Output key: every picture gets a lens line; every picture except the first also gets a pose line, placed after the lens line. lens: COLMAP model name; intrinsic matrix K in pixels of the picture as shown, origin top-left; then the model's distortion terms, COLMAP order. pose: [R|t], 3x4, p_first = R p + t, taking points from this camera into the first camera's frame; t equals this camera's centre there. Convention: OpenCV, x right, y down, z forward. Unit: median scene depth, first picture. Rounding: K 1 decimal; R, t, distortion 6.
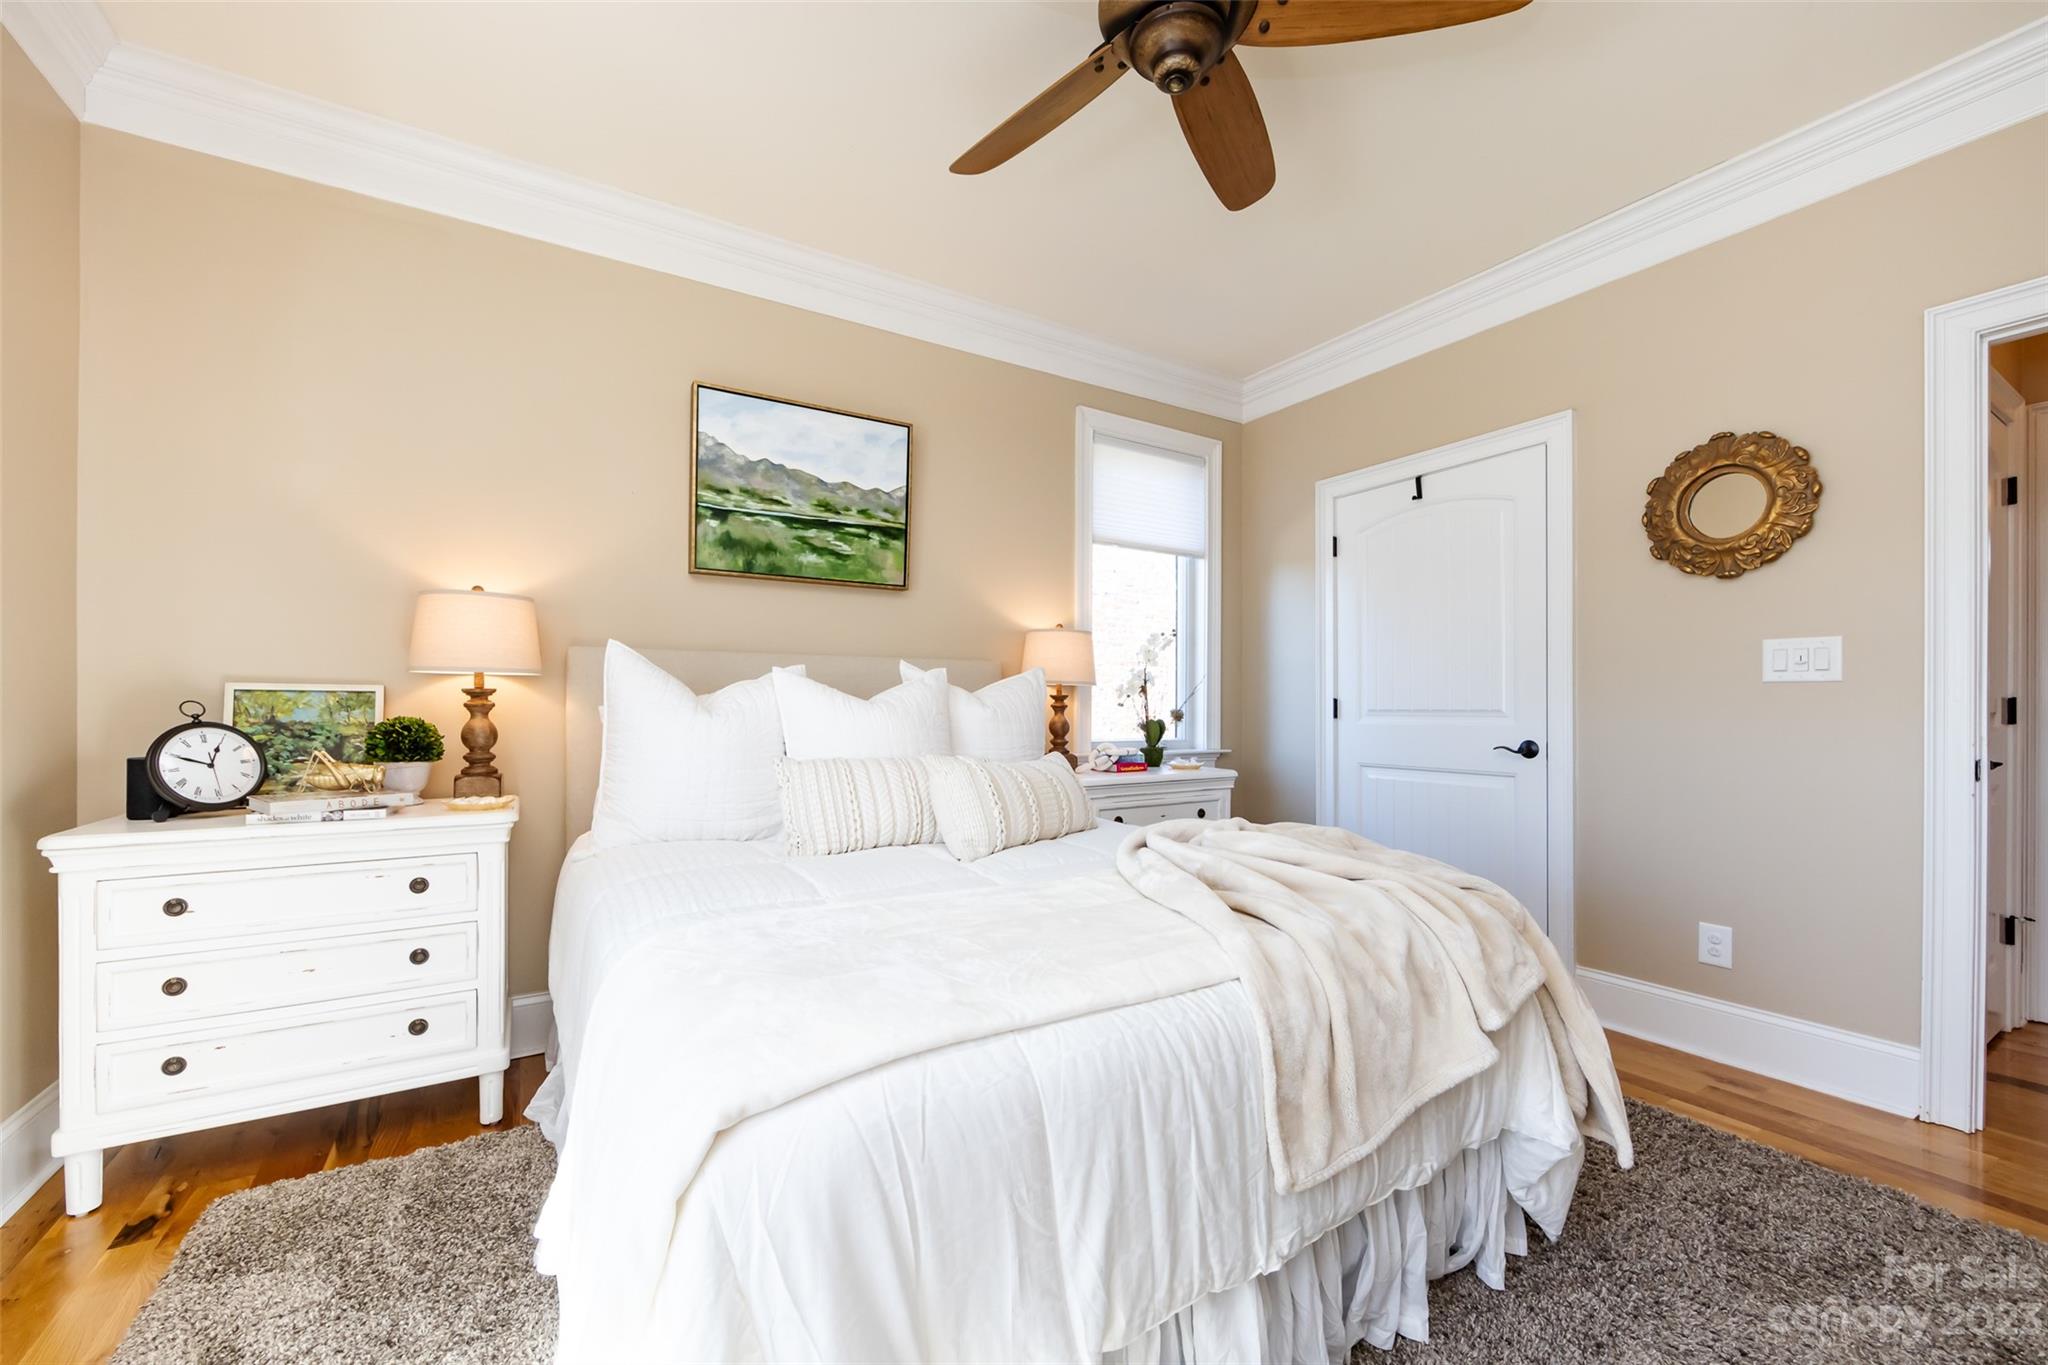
lens RADIAL K [[874.6, 0, 1000.2], [0, 874.6, 697.0], [0, 0, 1]] dist [-0.000687, -0.000253]
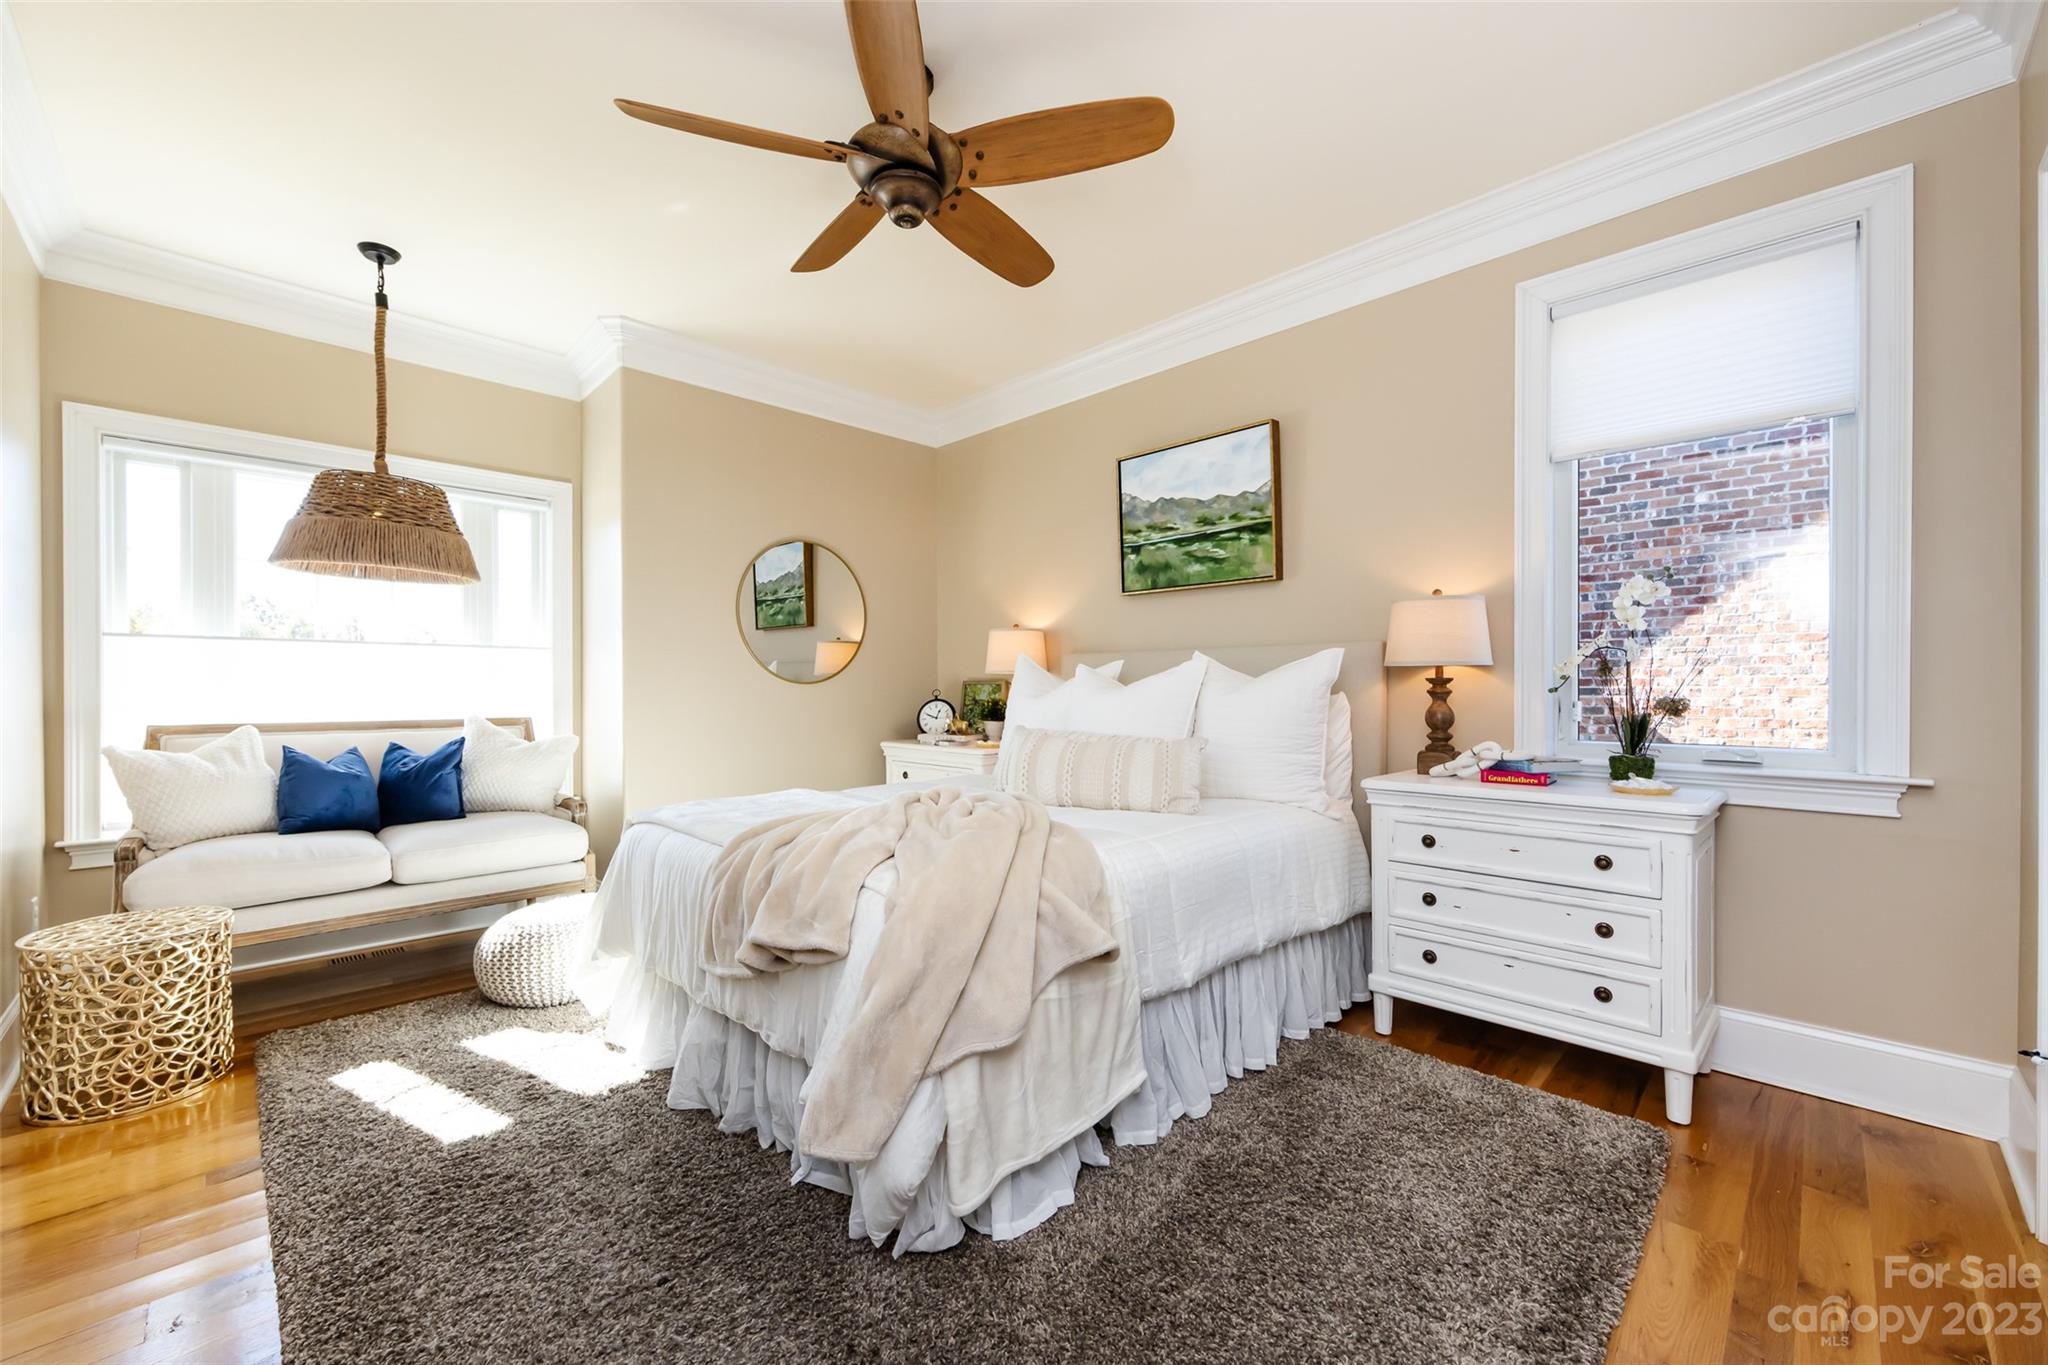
lens RADIAL K [[812.7, 0, 1011.1], [0, 812.7, 690.5], [0, 0, 1]] dist [-0.003463, -0.000361]
pose [[0.193098, -0.002800, -0.981176, 0.812945], [0.009457, 0.999955, -0.000993, 0.007467], [0.981134, -0.009087, 0.193116, 0.529826]]
